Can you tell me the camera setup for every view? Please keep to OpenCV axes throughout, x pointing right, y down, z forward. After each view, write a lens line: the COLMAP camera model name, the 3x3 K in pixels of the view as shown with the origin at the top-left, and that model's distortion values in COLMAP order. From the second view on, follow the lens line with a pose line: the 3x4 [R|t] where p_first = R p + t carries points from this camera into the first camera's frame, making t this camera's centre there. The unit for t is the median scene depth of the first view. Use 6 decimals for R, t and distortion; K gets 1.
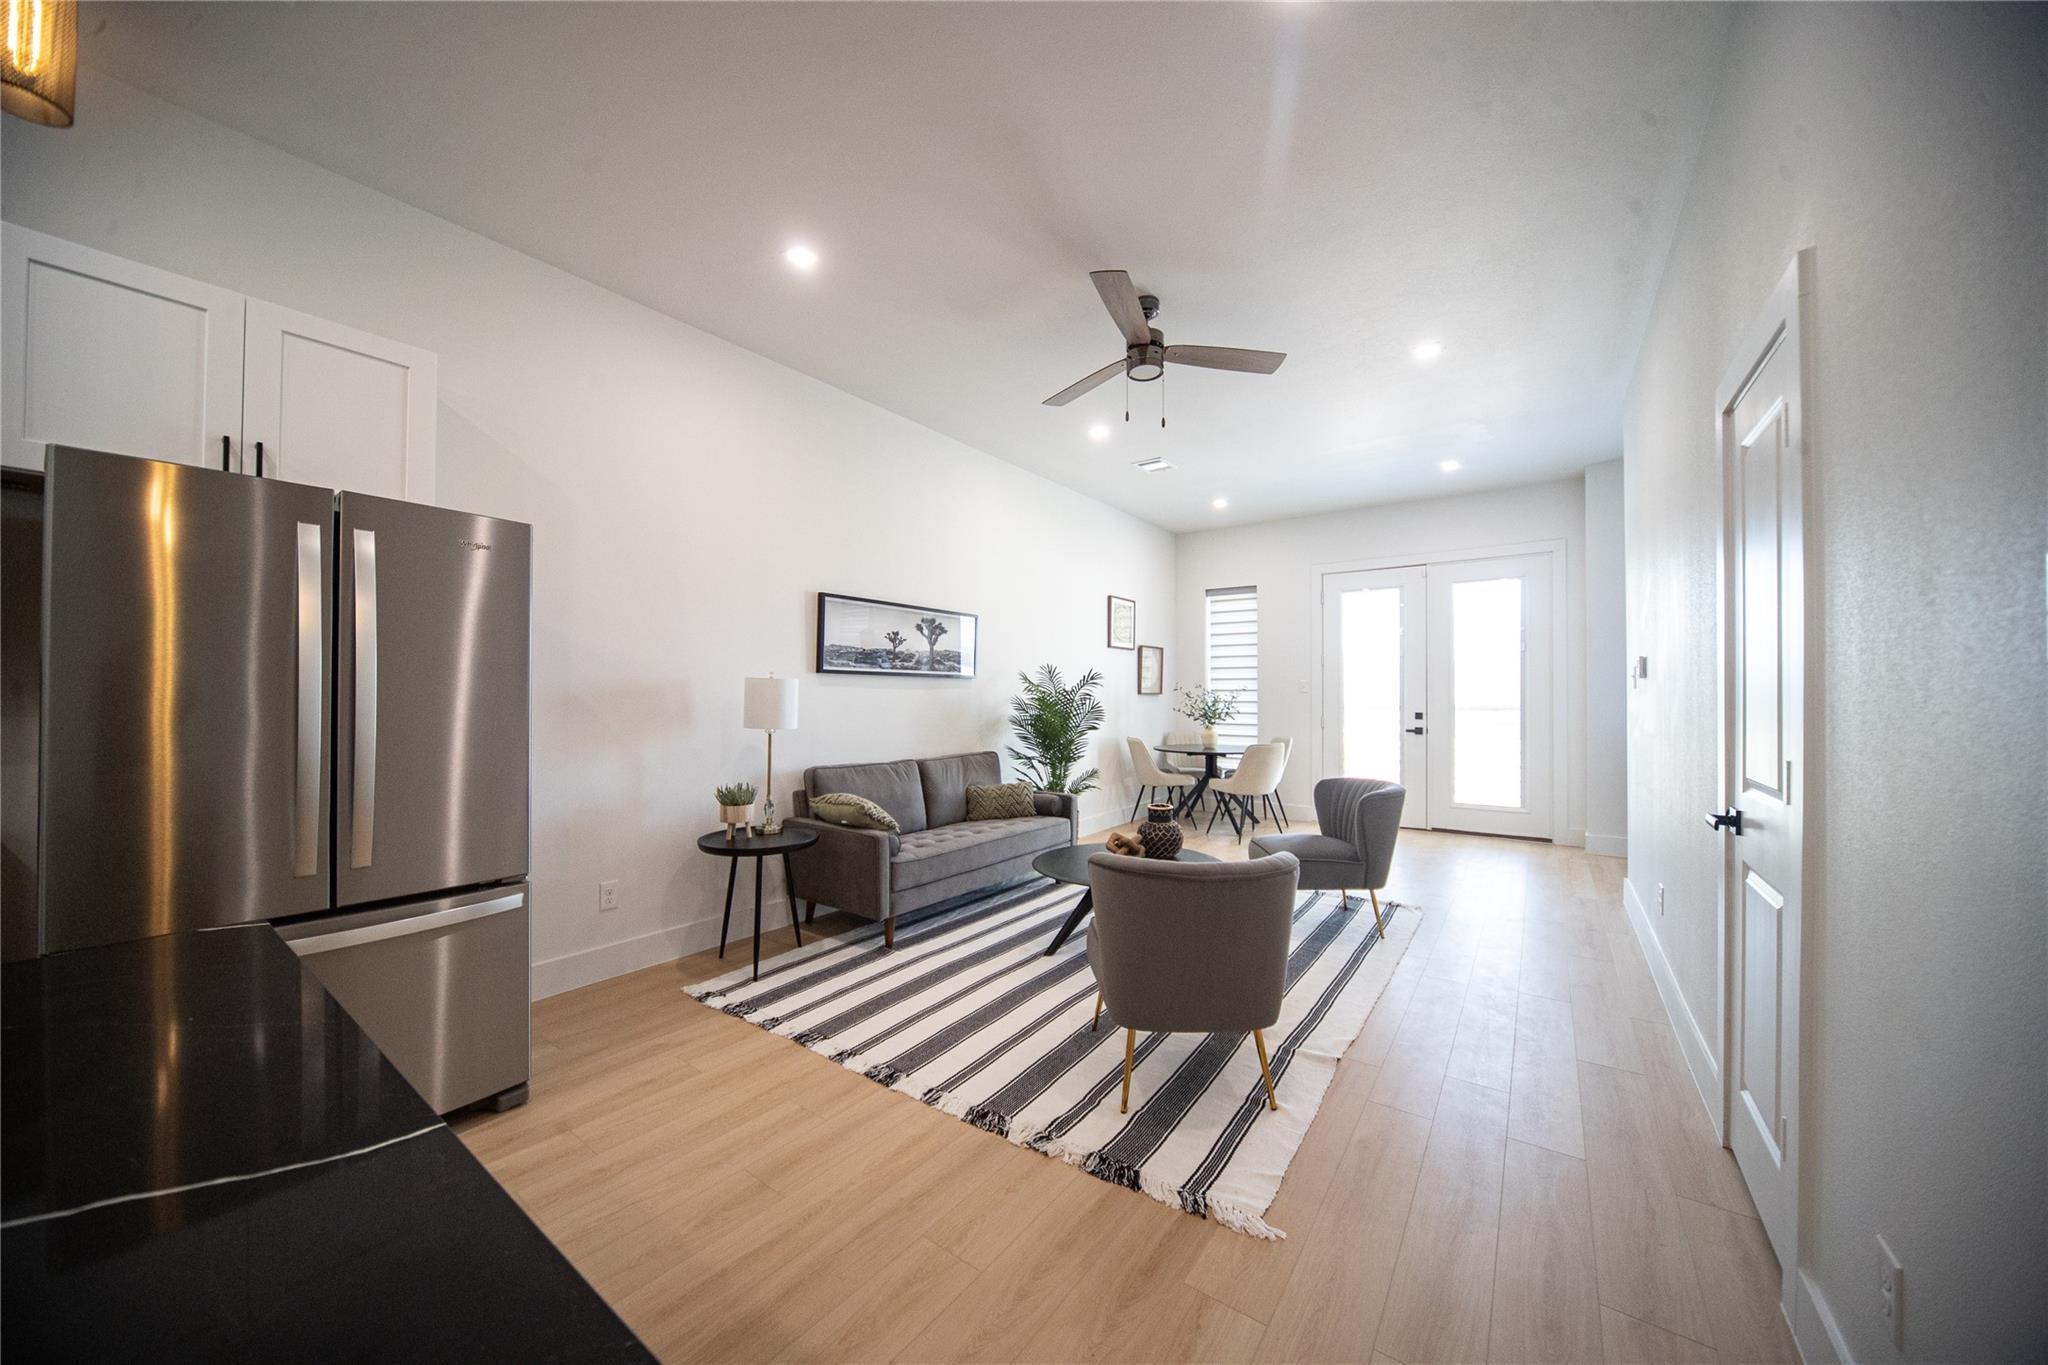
lens RADIAL K [[703.8, 0, 1023.9], [0, 703.8, 696.9], [0, 0, 1]] dist [-0.012773, -0.000159]
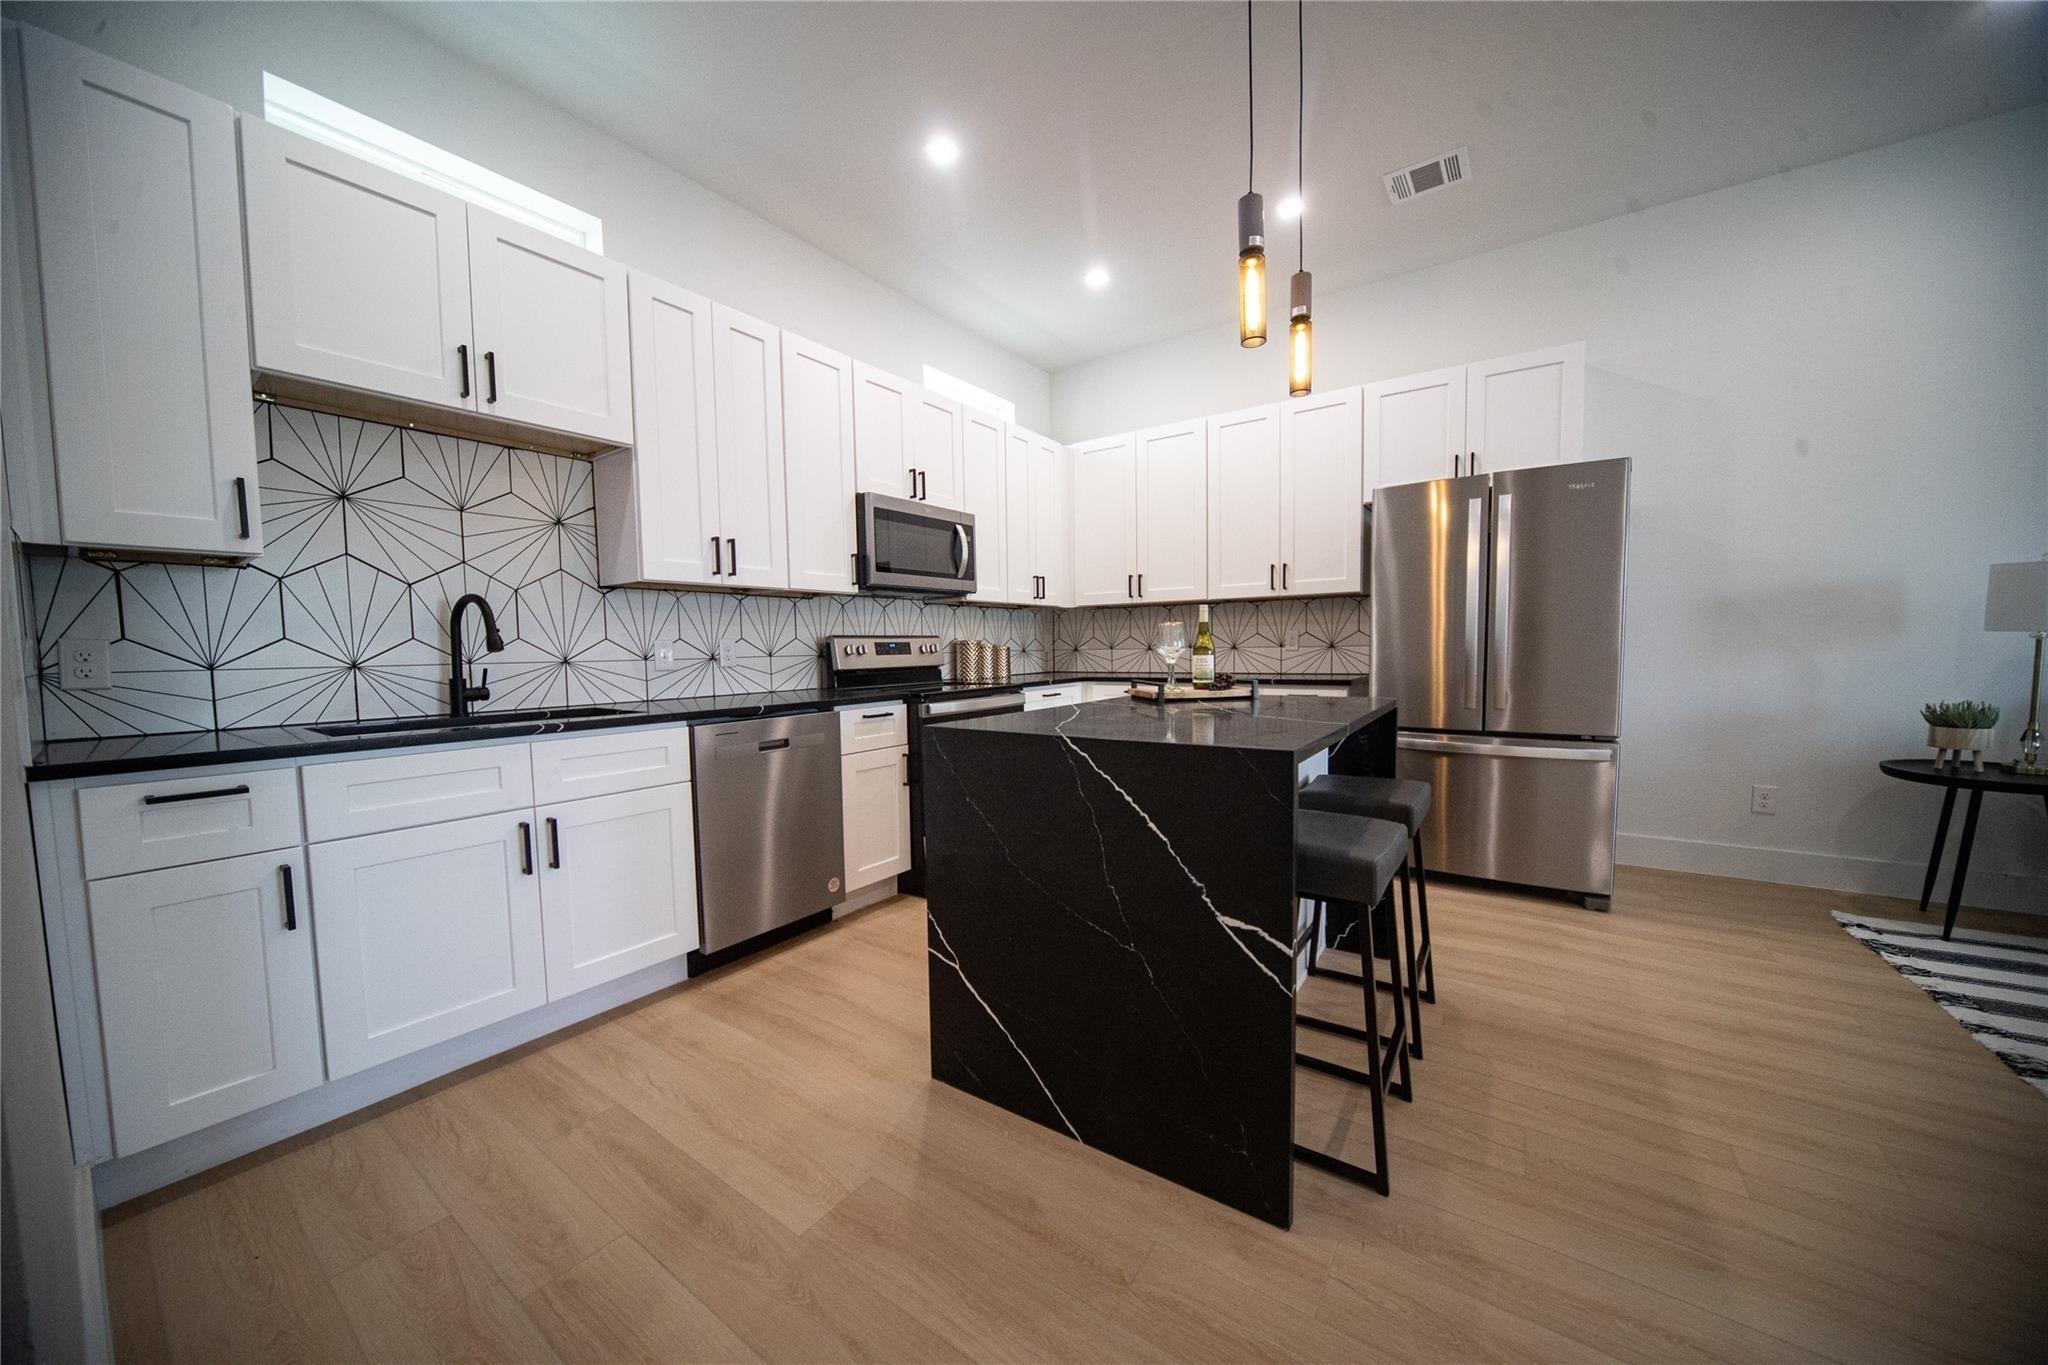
lens RADIAL K [[703.8, 0, 1023.0], [0, 703.8, 688.3], [0, 0, 1]] dist [-0.012773, -0.000159]
pose [[0.020148, 0.057628, -0.998135, 0.378011], [0.014667, 0.998213, 0.057928, 0.053878], [0.999689, -0.015806, 0.019267, -0.076853]]
